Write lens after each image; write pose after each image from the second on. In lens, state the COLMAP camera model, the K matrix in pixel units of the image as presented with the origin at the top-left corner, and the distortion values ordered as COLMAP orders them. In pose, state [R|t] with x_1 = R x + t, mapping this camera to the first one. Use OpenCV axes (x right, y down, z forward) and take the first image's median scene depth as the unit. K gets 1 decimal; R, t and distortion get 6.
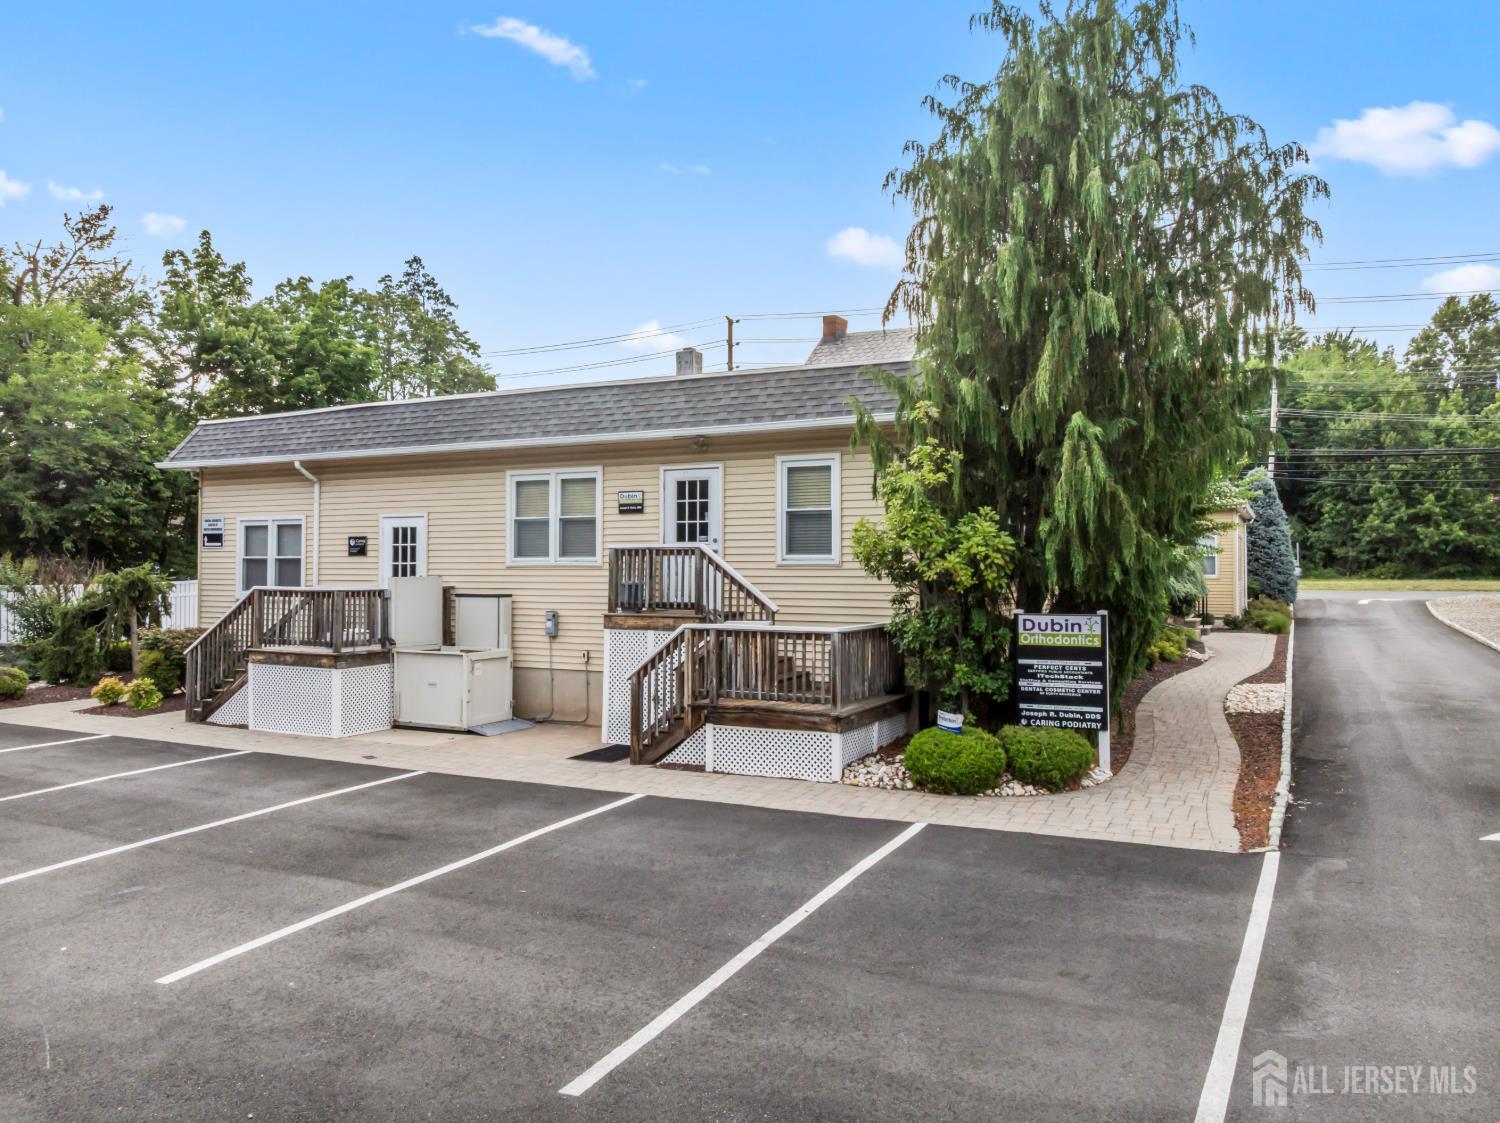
lens RADIAL K [[1062.3, 0, 750.0], [0, 1062.3, 561.5], [0, 0, 1]] dist [-0.044368, 0.056229]
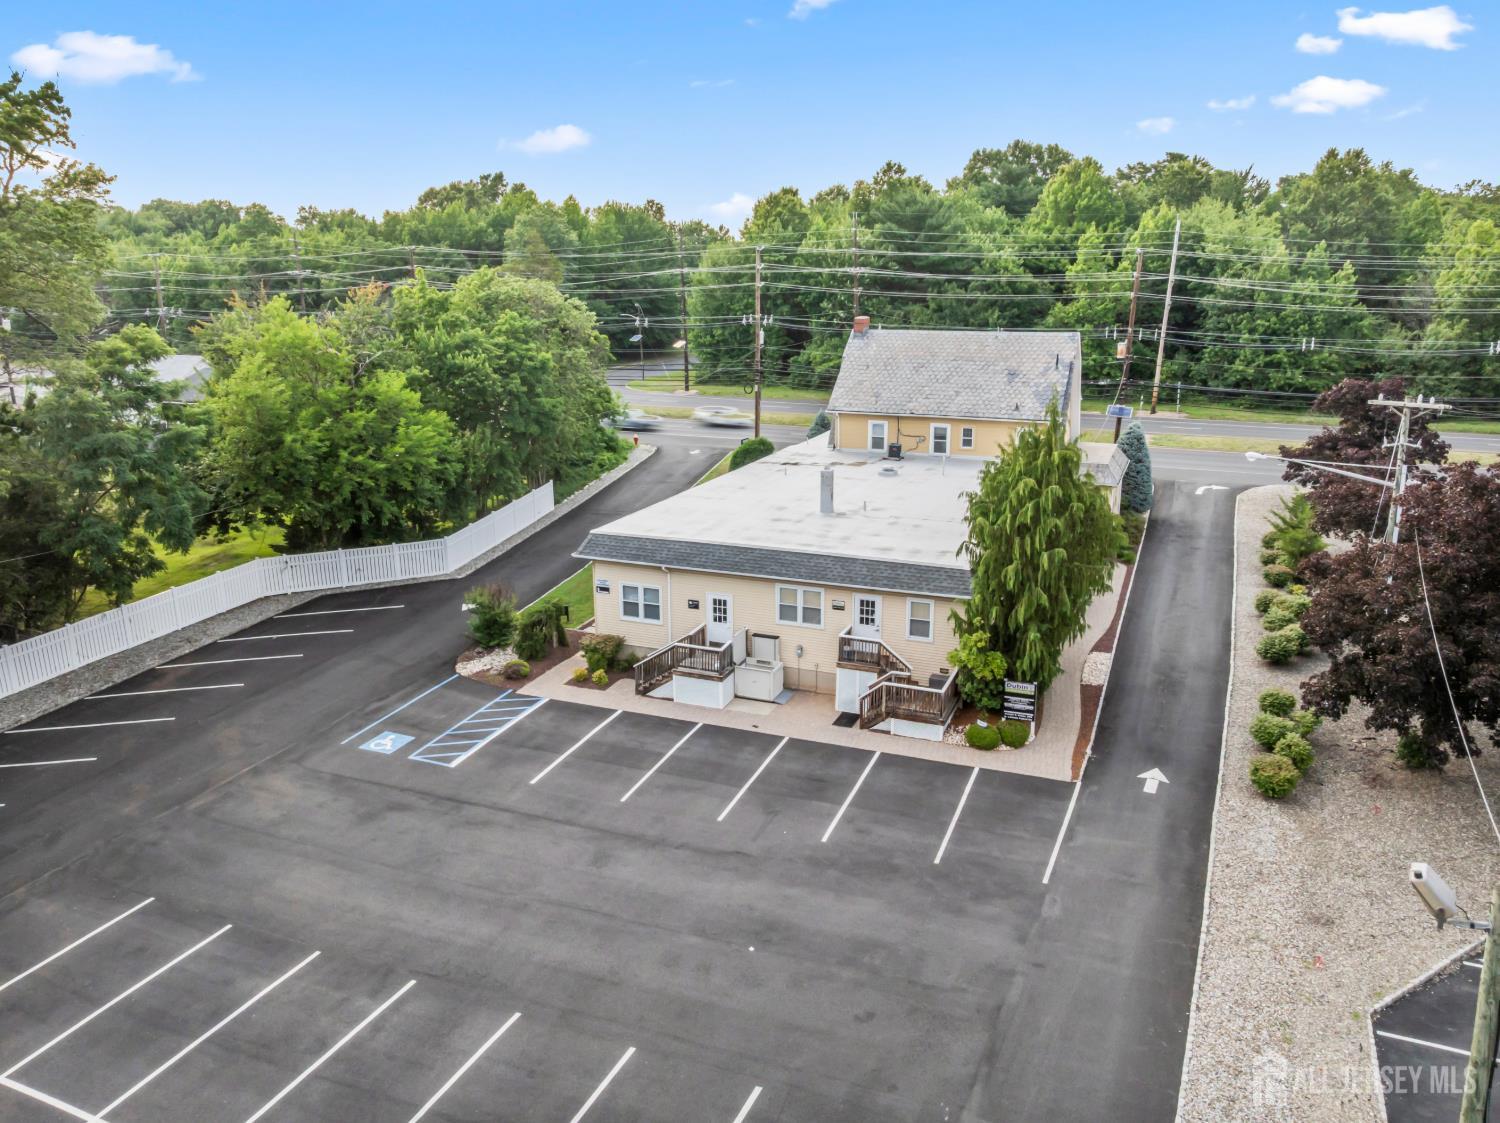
lens RADIAL K [[1051.6, 0, 750.0], [0, 1051.6, 561.5], [0, 0, 1]] dist [0.005807, -0.002422]
pose [[0.997134, -0.028303, 0.070158, -0.479910], [0.007420, 0.959499, 0.281614, -0.824712], [-0.075287, -0.280287, 0.956959, -1.203106]]
